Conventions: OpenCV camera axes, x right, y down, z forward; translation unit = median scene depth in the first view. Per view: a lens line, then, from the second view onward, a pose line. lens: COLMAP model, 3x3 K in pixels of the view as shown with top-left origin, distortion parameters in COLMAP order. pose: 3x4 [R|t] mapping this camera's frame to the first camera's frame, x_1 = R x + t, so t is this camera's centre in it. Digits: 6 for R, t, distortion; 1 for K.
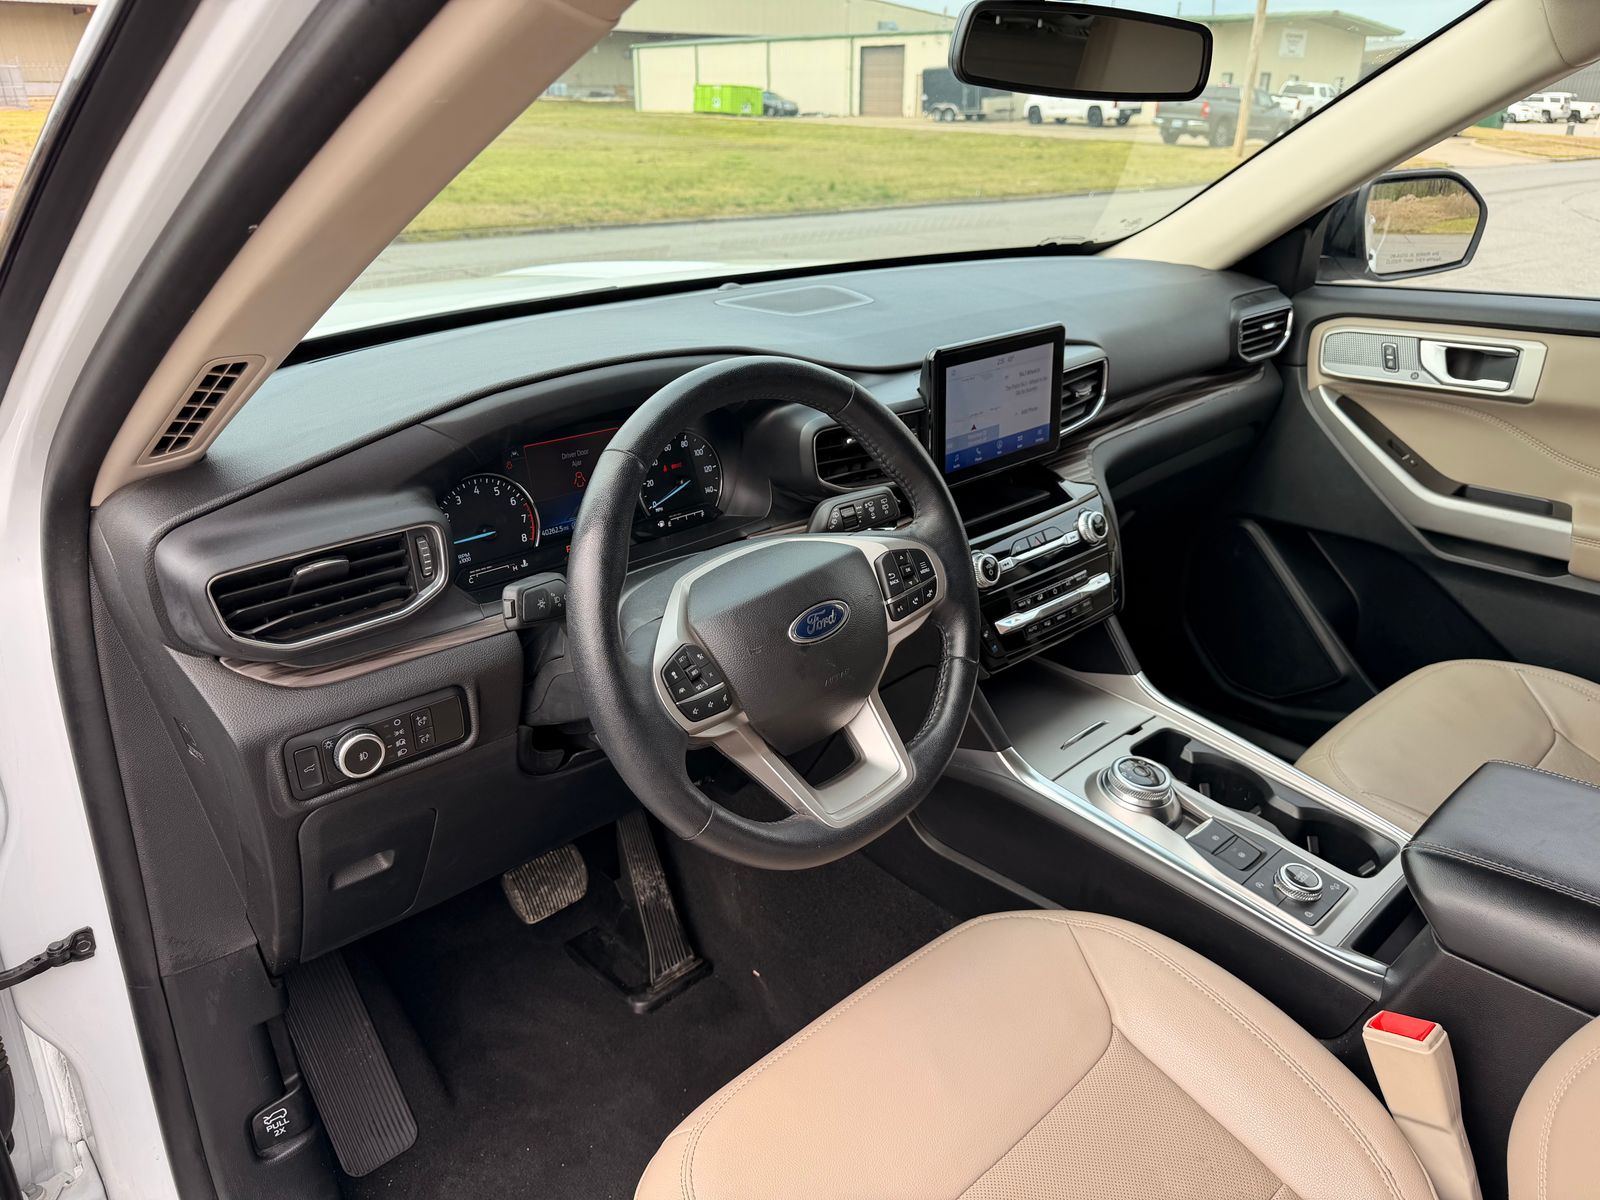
lens RADIAL K [[1145.8, 0, 780.4], [0, 1145.8, 555.8], [0, 0, 1]] dist [0.042842, -0.051825]
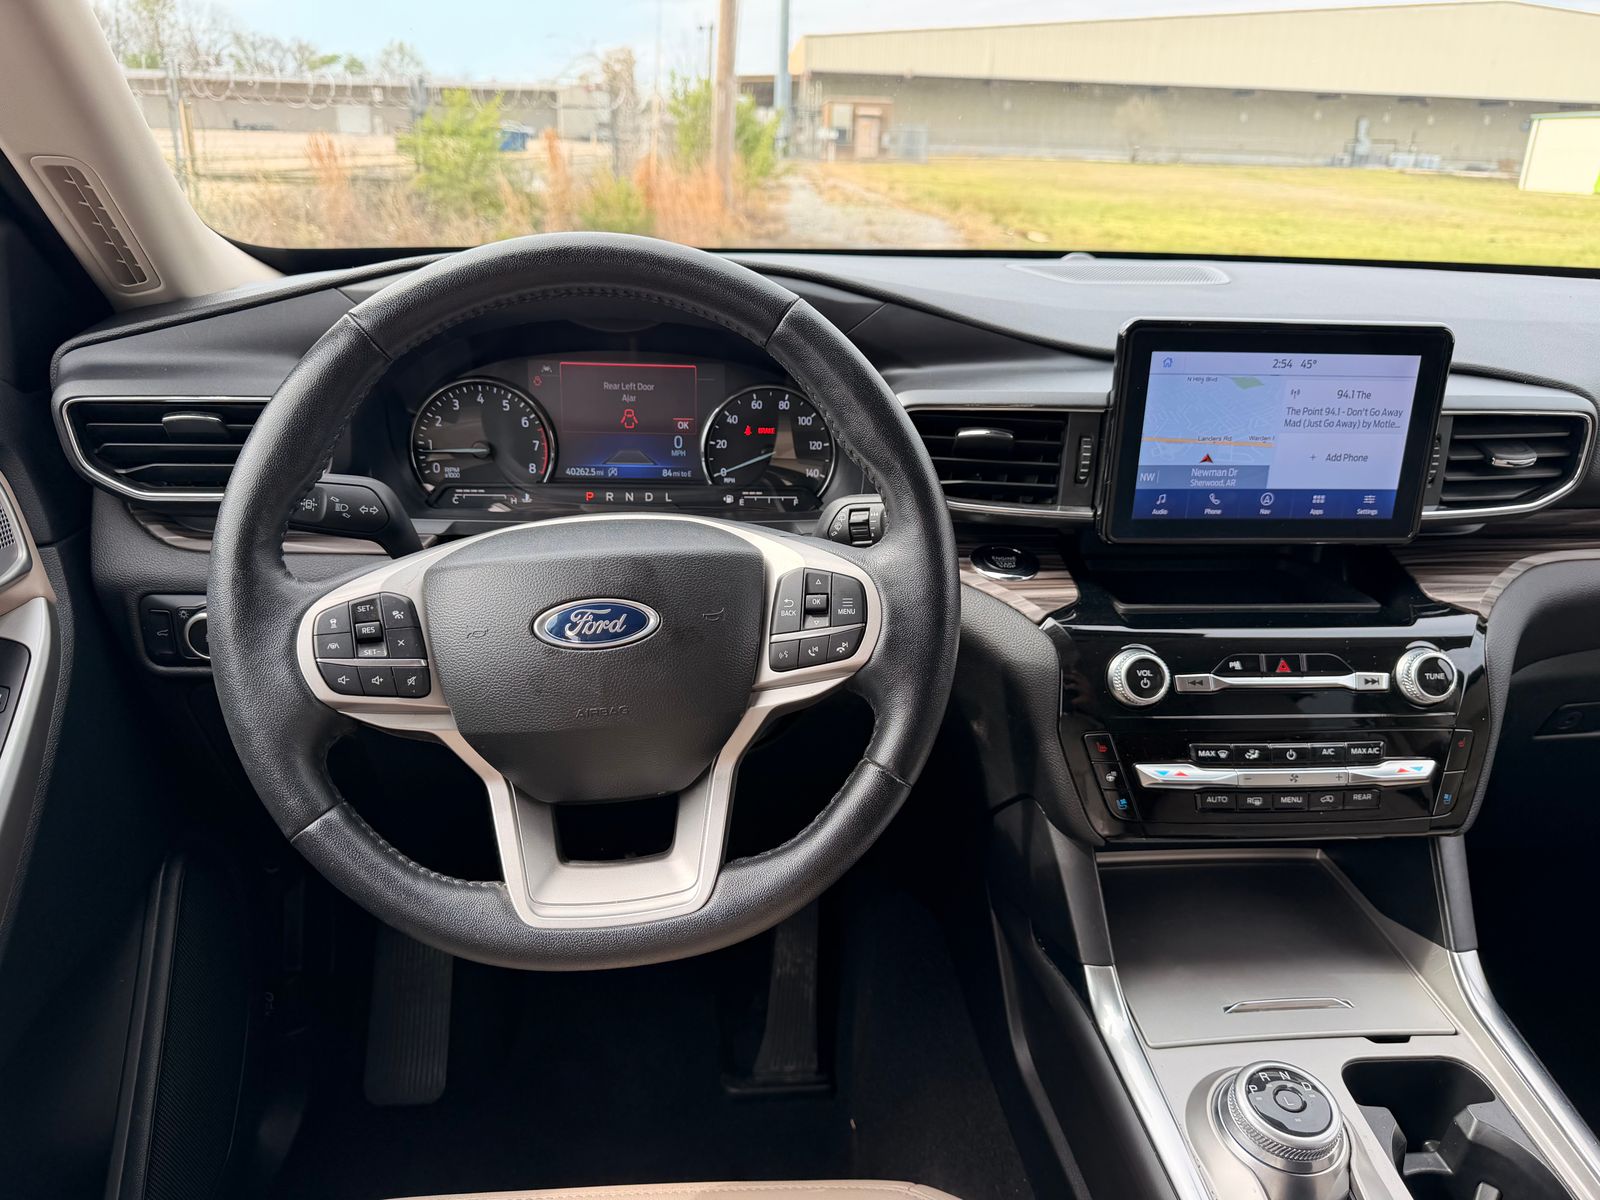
lens RADIAL K [[1145.8, 0, 818.6], [0, 1145.8, 596.5], [0, 0, 1]] dist [0.042842, -0.051825]
pose [[0.797905, 0.238950, -0.553400, 0.365376], [-0.252125, 0.966205, 0.053674, -0.019698], [0.547523, 0.096699, 0.831185, 0.367095]]
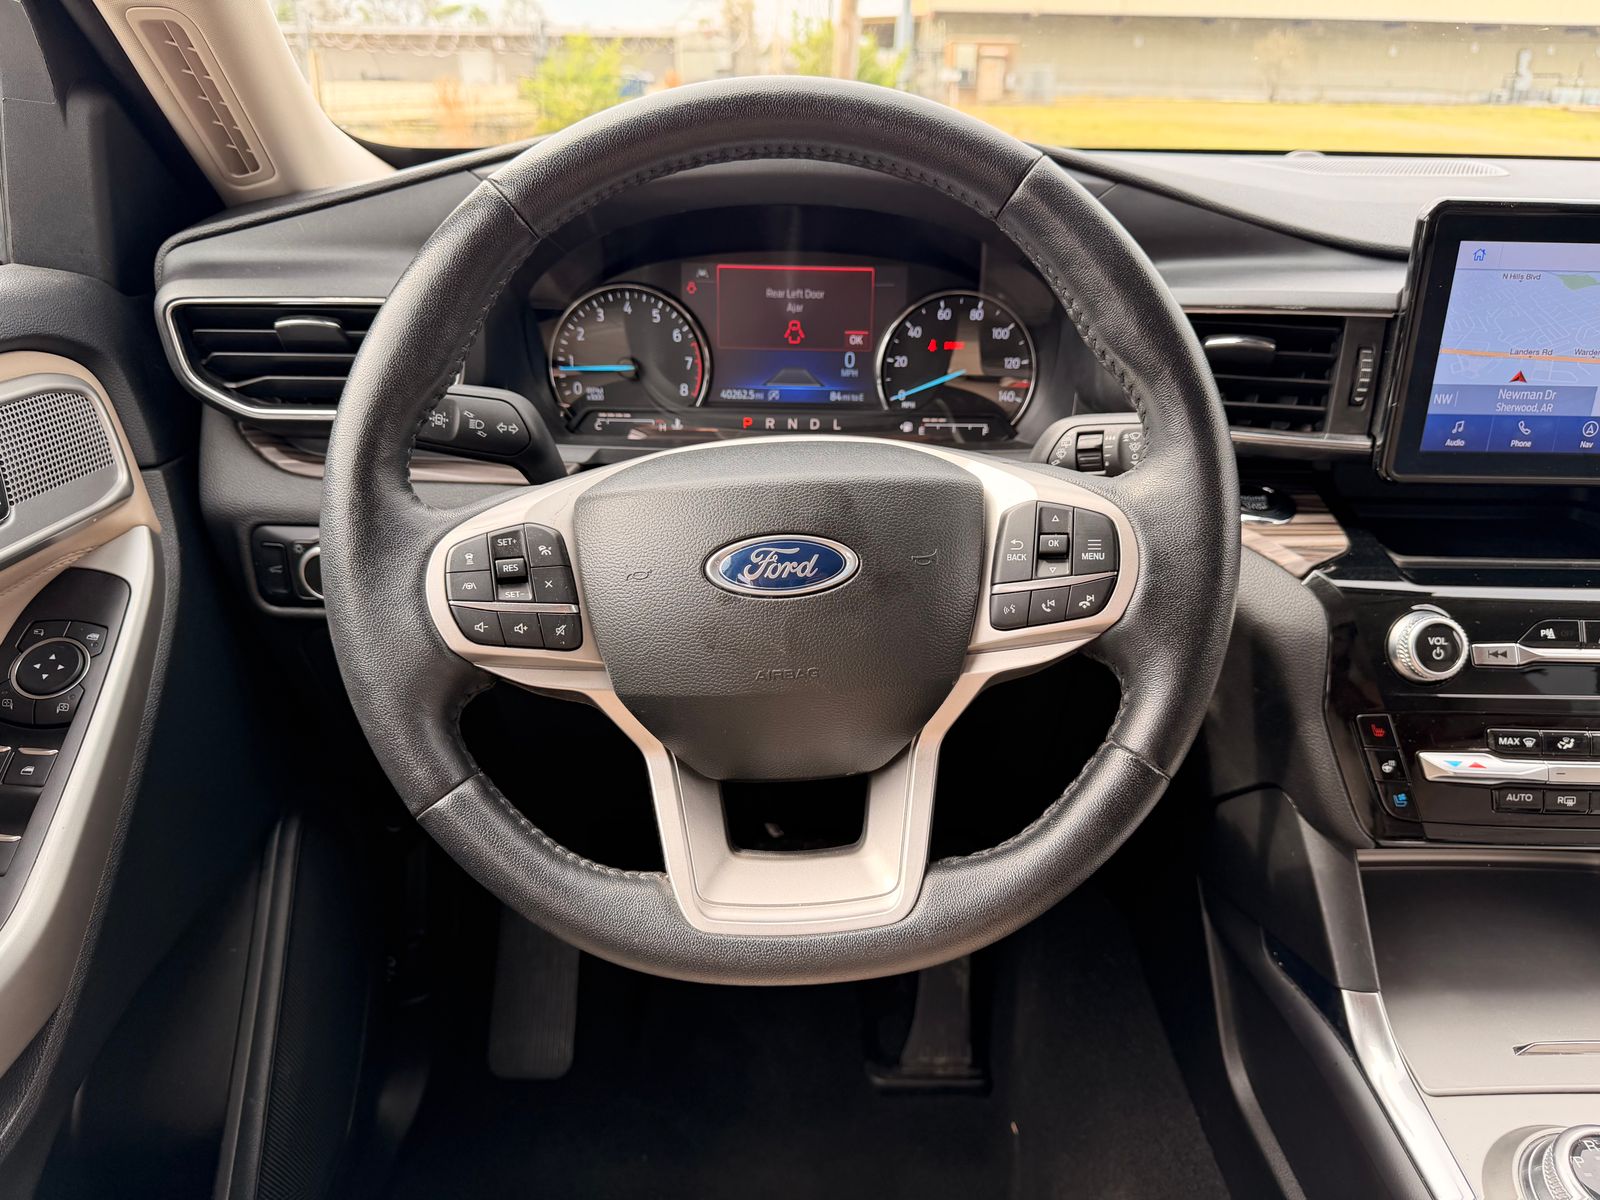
lens RADIAL K [[1145.8, 0, 835.3], [0, 1145.8, 595.0], [0, 0, 1]] dist [0.042842, -0.051825]
pose [[0.748775, 0.276487, -0.602405, 0.276024], [-0.264403, 0.957998, 0.111047, 0.002805], [0.607805, 0.076129, 0.790428, 0.422183]]
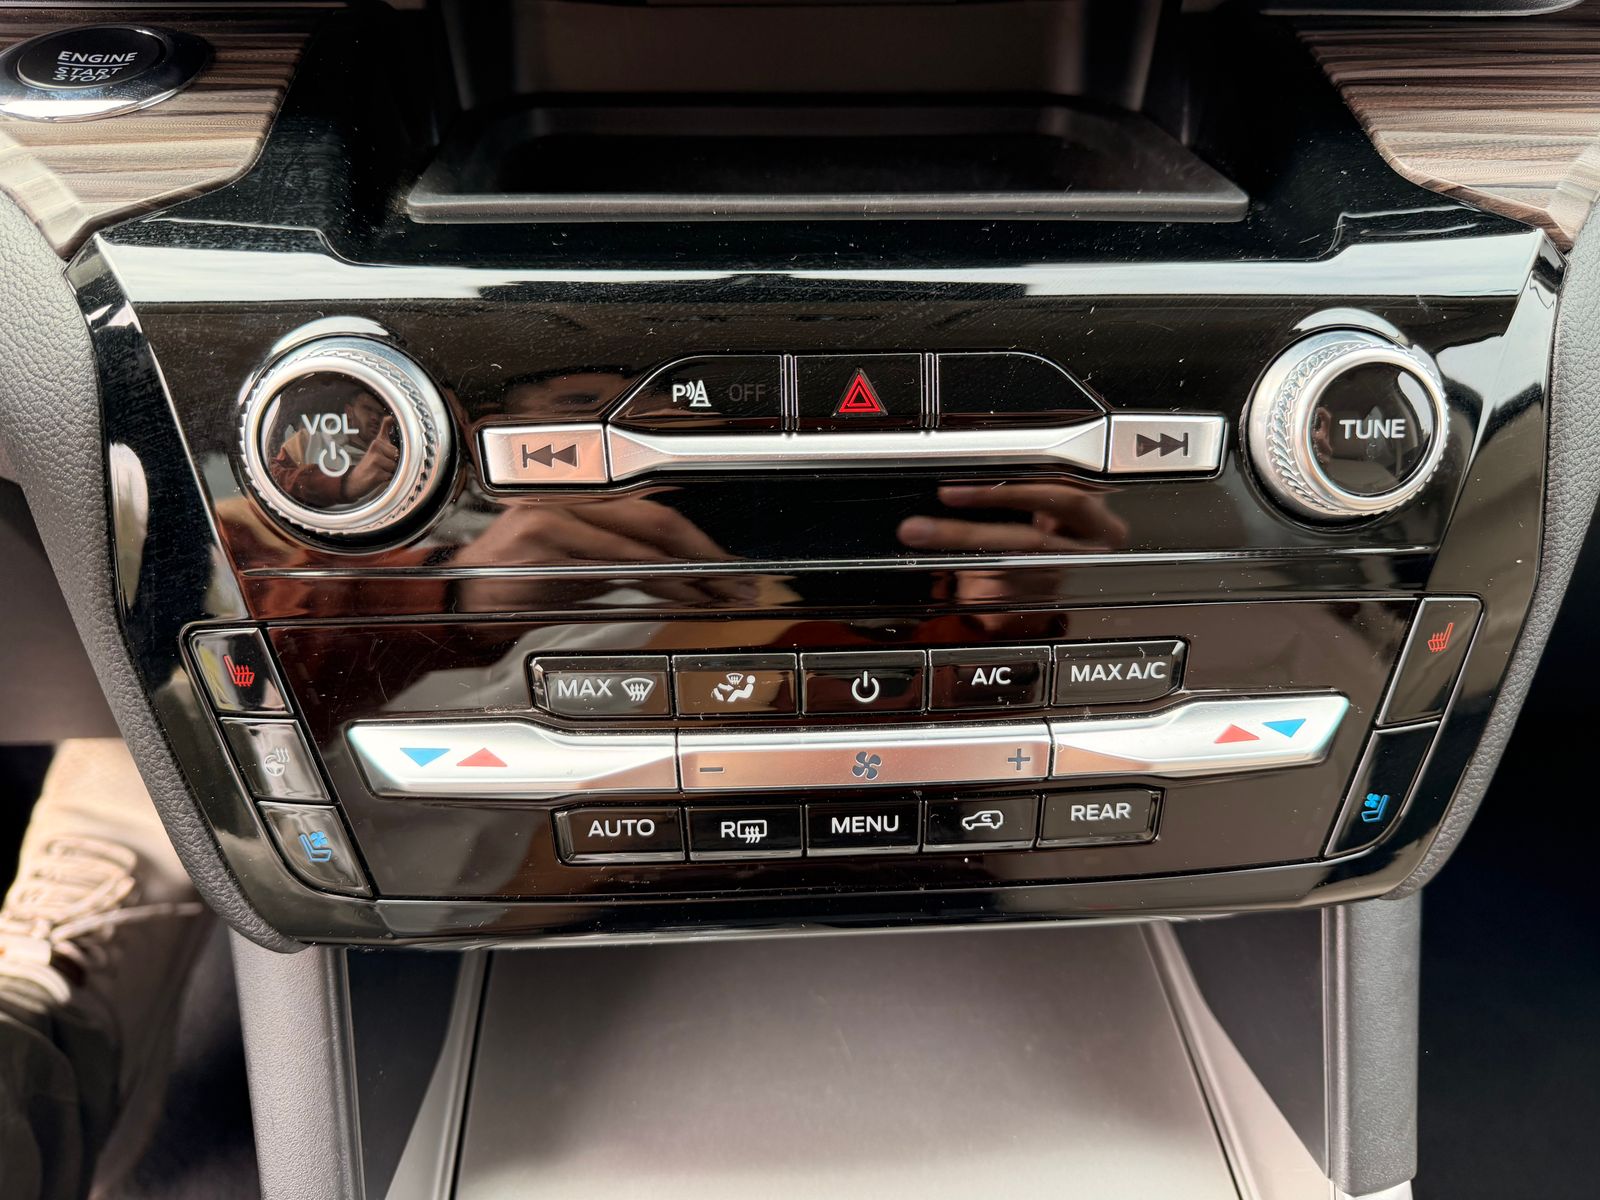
lens RADIAL K [[1145.8, 0, 819.4], [0, 1145.8, 562.2], [0, 0, 1]] dist [0.042842, -0.051825]
pose [[0.787185, 0.355766, -0.503757, 0.326886], [-0.247701, 0.930443, 0.270038, -0.036497], [0.564787, -0.087789, 0.820554, 0.870075]]
